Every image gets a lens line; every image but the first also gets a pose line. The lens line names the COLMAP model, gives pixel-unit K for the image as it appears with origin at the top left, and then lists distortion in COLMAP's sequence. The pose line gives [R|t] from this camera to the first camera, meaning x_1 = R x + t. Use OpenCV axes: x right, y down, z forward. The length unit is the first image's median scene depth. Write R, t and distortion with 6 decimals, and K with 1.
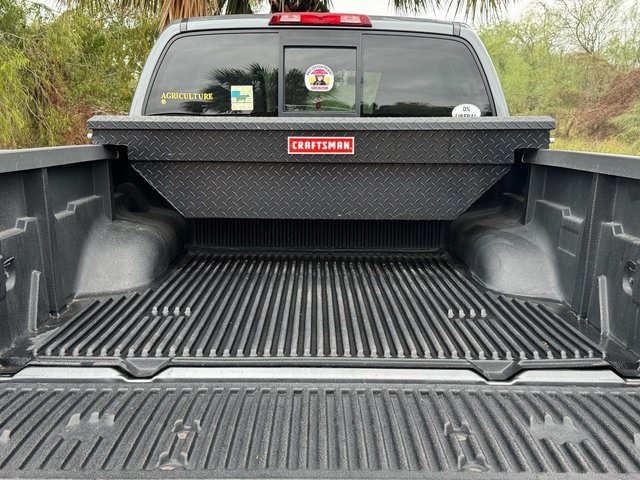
lens RADIAL K [[709.2, 0, 320.0], [0, 709.2, 240.0], [0, 0, 1]] dist [0.126921, 0.001310]
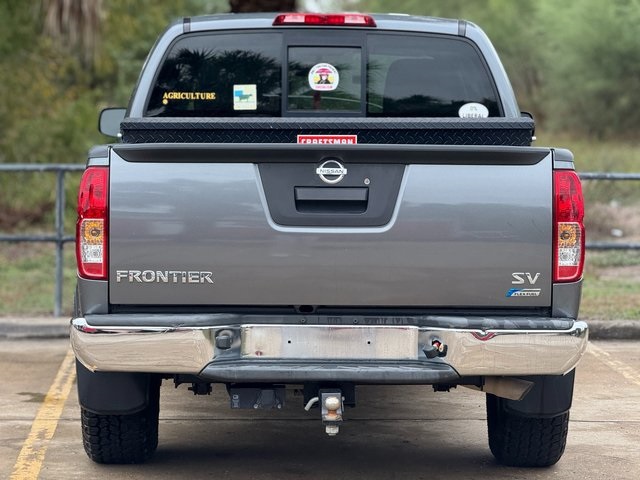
lens RADIAL K [[2259.4, 0, 318.9], [0, 2259.4, 220.9], [0, 0, 1]] dist [0.218137, 0.467339]
pose [[0.999949, -0.001613, 0.009923, -0.038838], [0.002739, 0.993412, -0.114566, 0.326331], [-0.009673, 0.114587, 0.993366, -2.070270]]
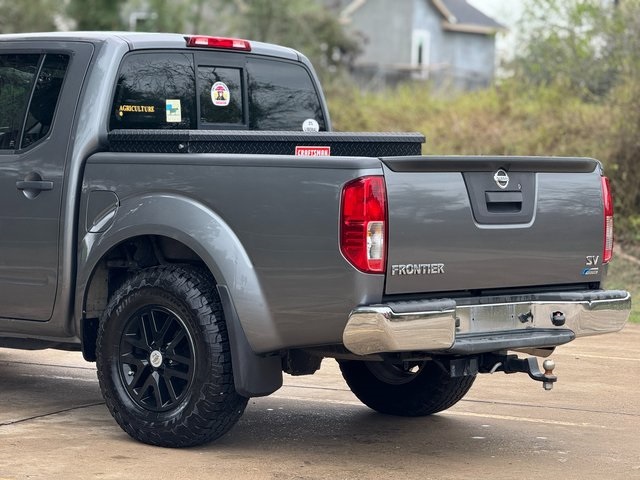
lens RADIAL K [[2248.4, 0, 319.1], [0, 2248.4, 220.0], [0, 0, 1]] dist [0.305219, -1.593680]
pose [[0.660456, -0.022451, 0.750529, -2.541380], [0.105135, 0.992471, -0.062829, 0.204193], [-0.743468, 0.120403, 0.657844, -1.398045]]
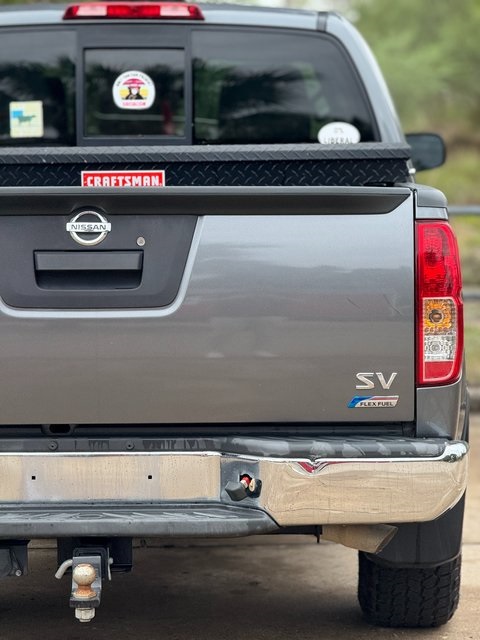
lens RADIAL K [[2259.4, 0, 269.1], [0, 2259.4, 322.2], [0, 0, 1]] dist [0.218137, 0.467339]
pose [[0.999769, -0.015459, -0.014965, 0.166252], [0.014218, 0.996710, -0.079791, 0.189844], [0.016149, 0.079560, 0.996699, -1.254864]]
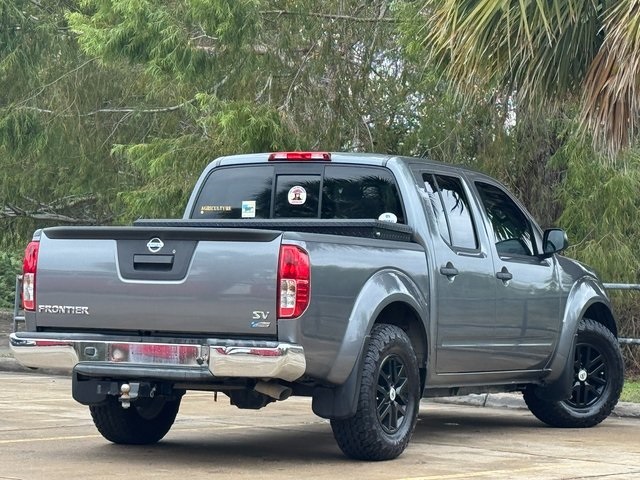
lens RADIAL K [[2216.0, 0, 320.0], [0, 2216.0, 240.0], [0, 0, 1]] dist [0.022222, -0.670388]
pose [[0.888833, 0.002653, -0.458223, 2.090659], [-0.090343, 0.981370, -0.169559, 0.615050], [0.449237, 0.192107, 0.872514, -2.861329]]
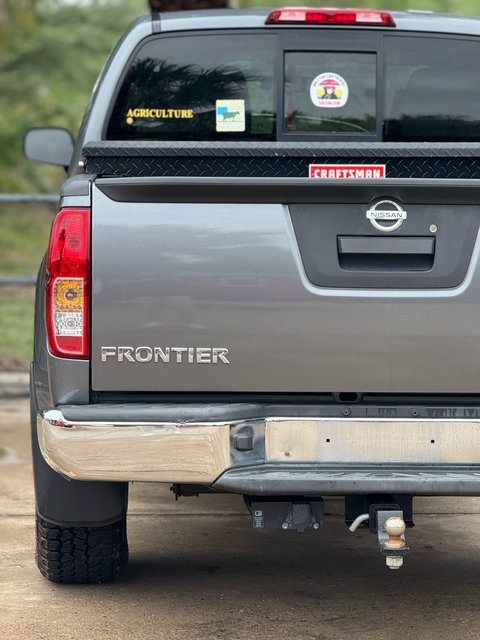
lens RADIAL K [[2248.4, 0, 240.0], [0, 2248.4, 320.0], [0, 0, 1]] dist [0.305219, -1.593680]
pose [[0.998831, -0.000700, 0.048342, -0.217910], [0.004502, 0.996897, -0.078588, 0.216043], [-0.048137, 0.078714, 0.995734, -1.428529]]
